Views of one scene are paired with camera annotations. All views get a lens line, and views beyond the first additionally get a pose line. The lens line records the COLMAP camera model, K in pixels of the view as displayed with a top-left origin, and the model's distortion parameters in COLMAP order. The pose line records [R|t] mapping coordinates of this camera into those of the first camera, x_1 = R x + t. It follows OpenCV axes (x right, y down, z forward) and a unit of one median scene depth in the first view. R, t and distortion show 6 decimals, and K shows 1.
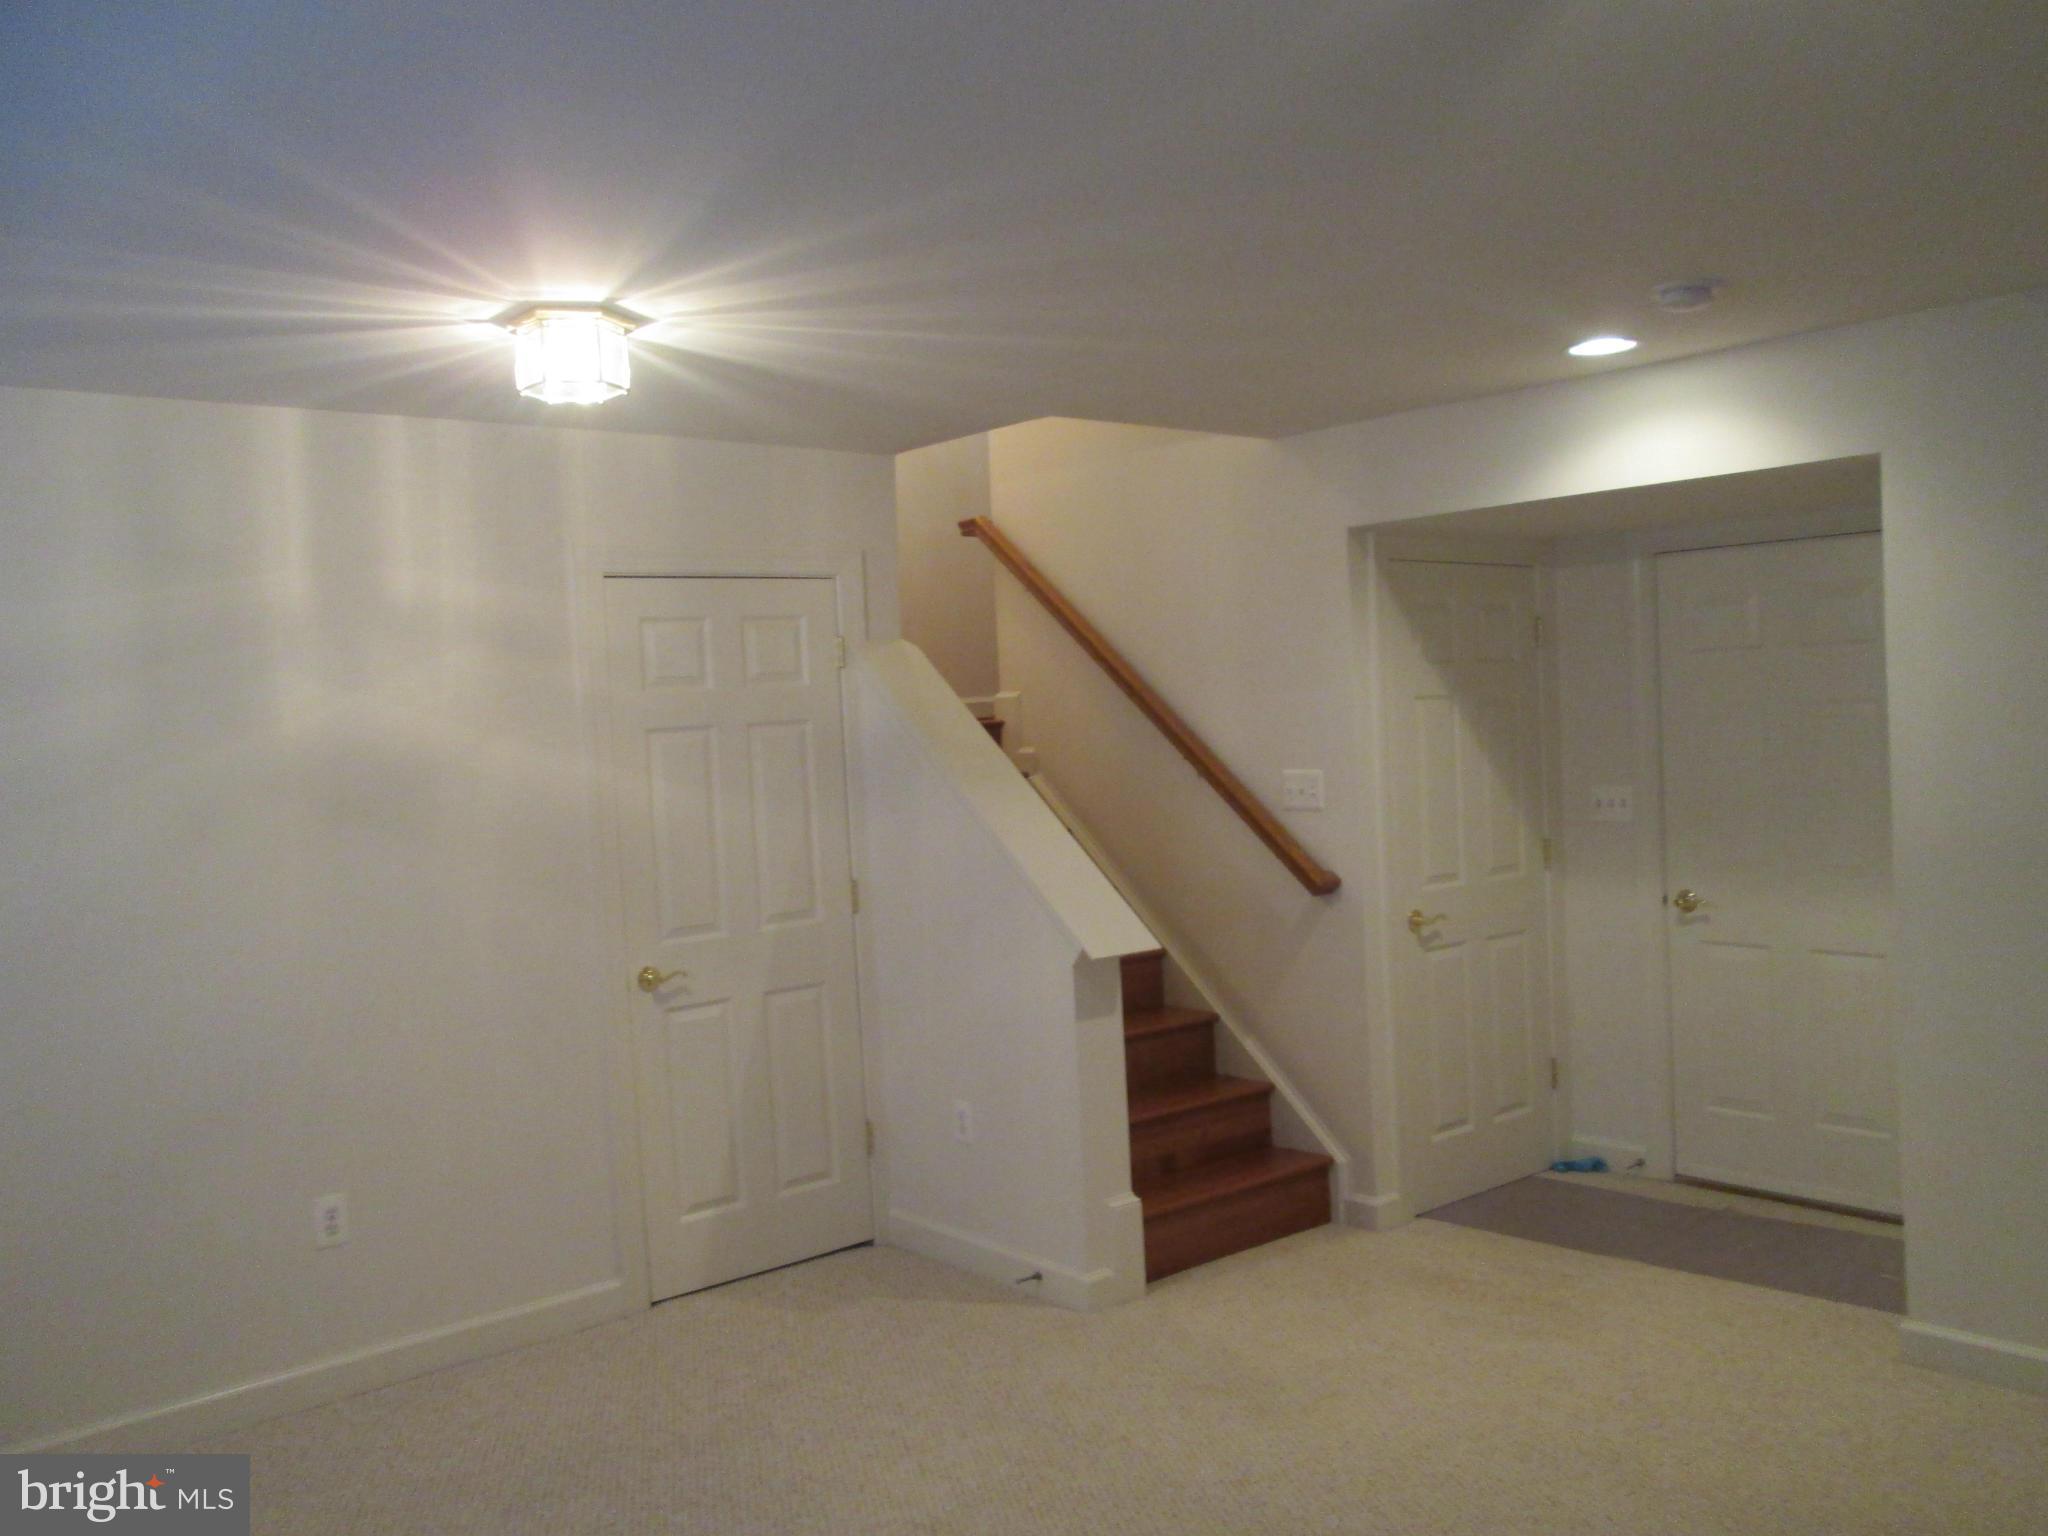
lens RADIAL K [[1728.0, 0, 992.7], [0, 1728.0, 766.6], [0, 0, 1]] dist [0.048937, -0.001347]
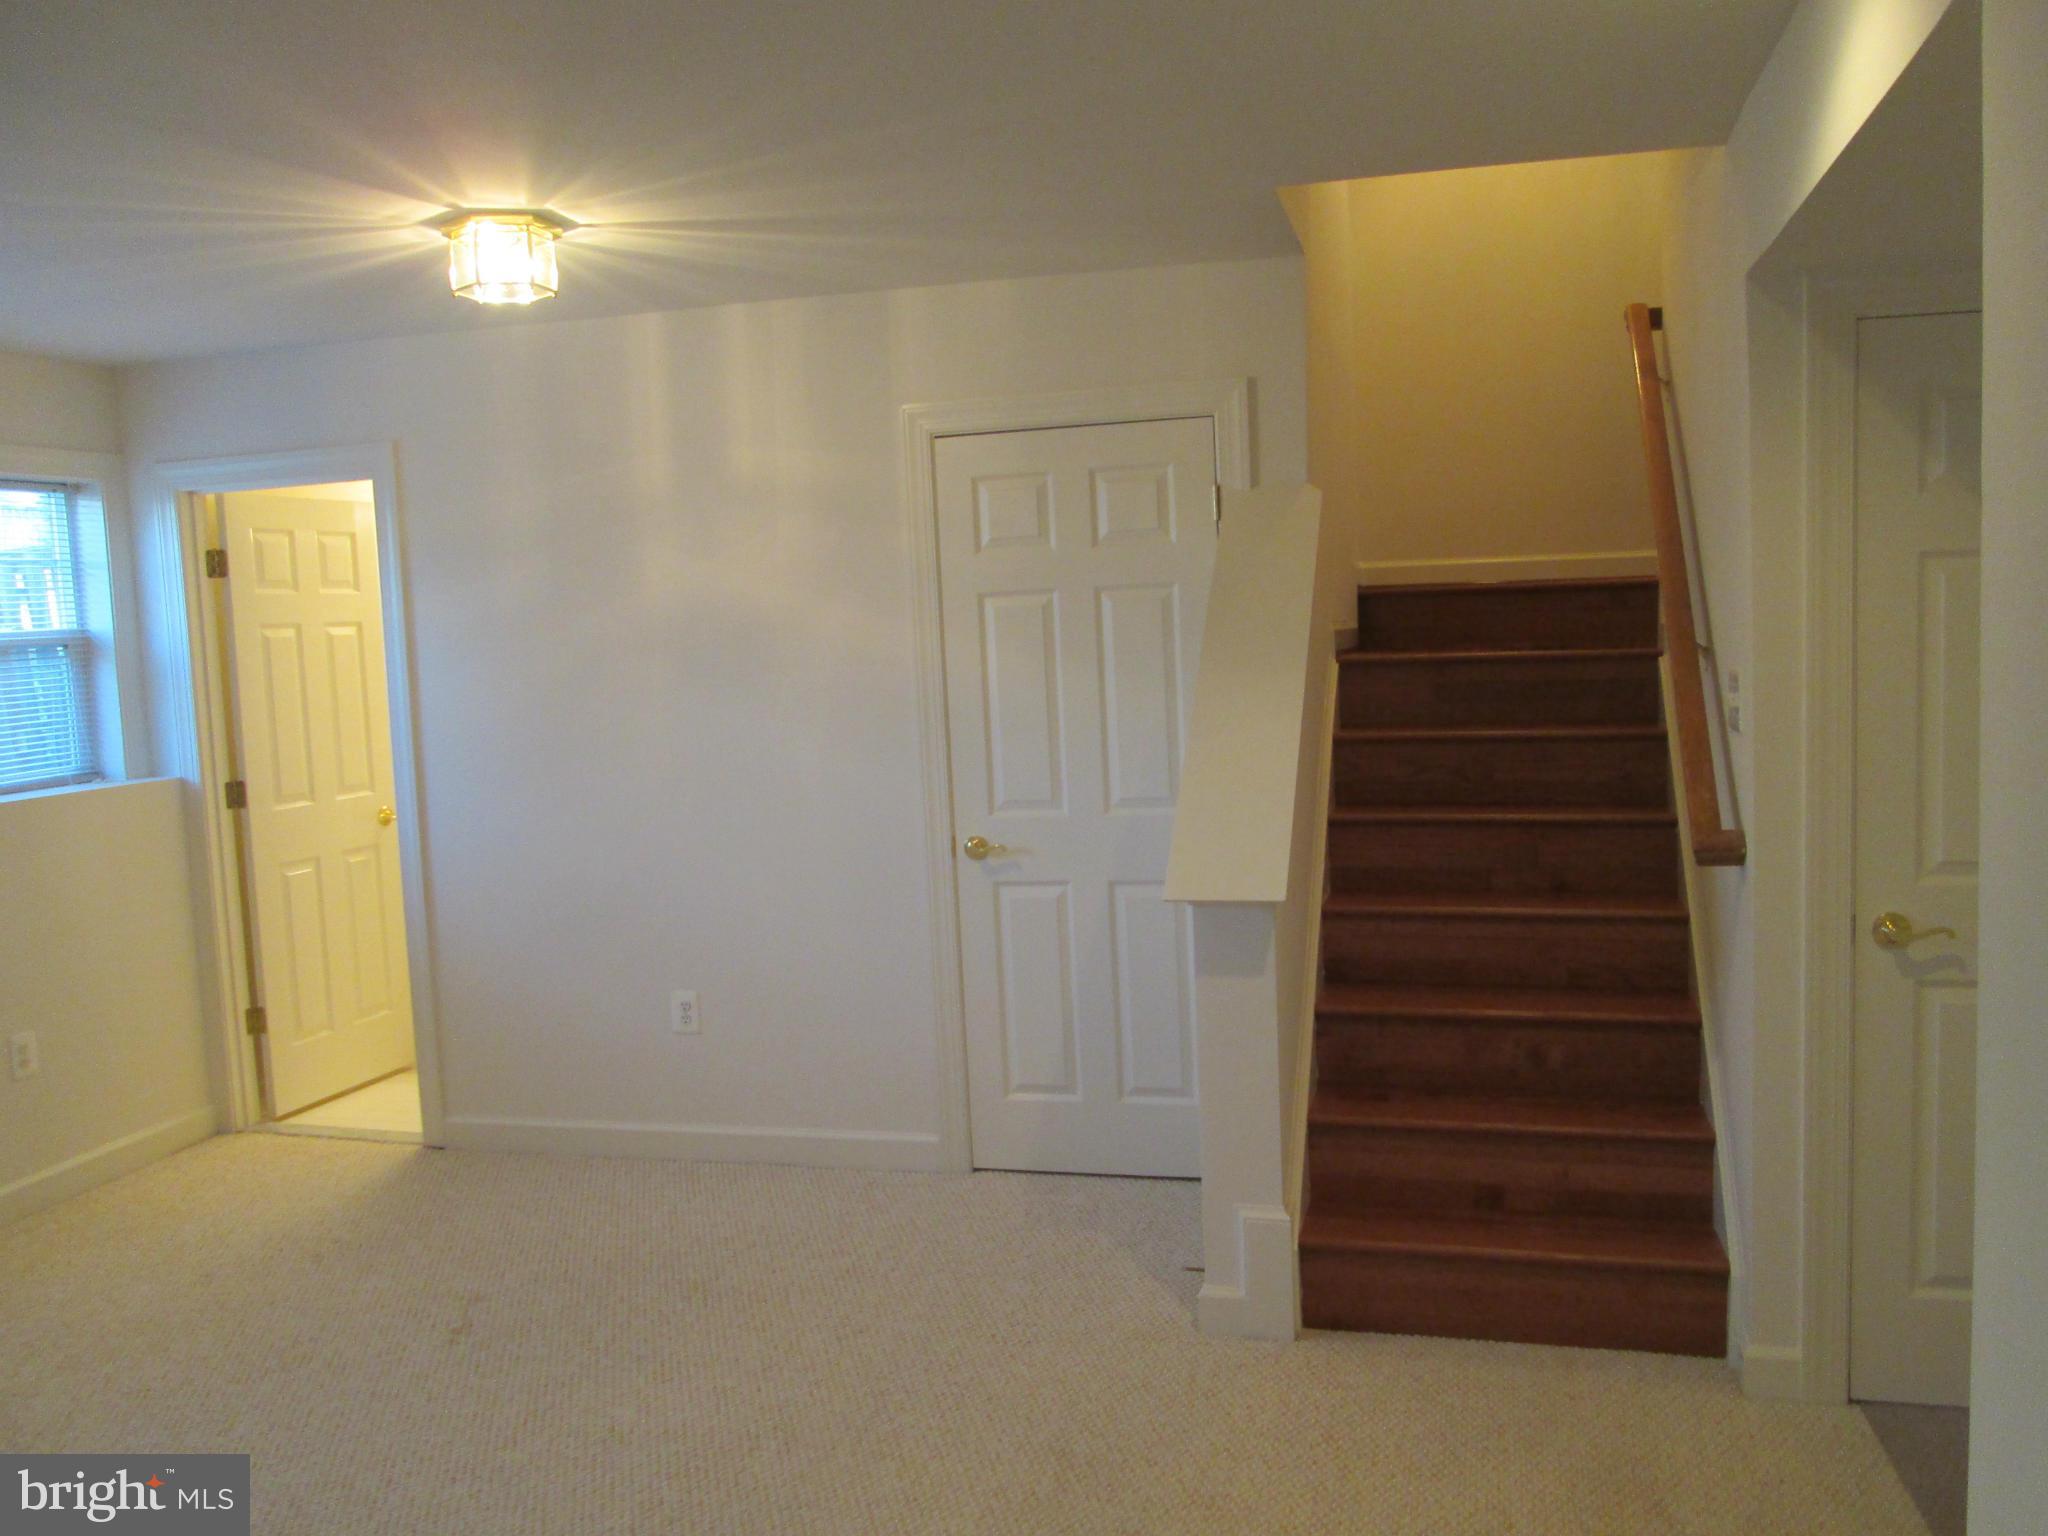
lens RADIAL K [[1742.0, 0, 1024.0], [0, 1742.0, 768.0], [0, 0, 1]] dist [0.101510, -0.000149]
pose [[0.574841, 0.096977, -0.812498, 0.624668], [-0.007857, 0.993561, 0.113029, -0.035712], [0.818228, -0.058590, 0.571901, 0.463216]]
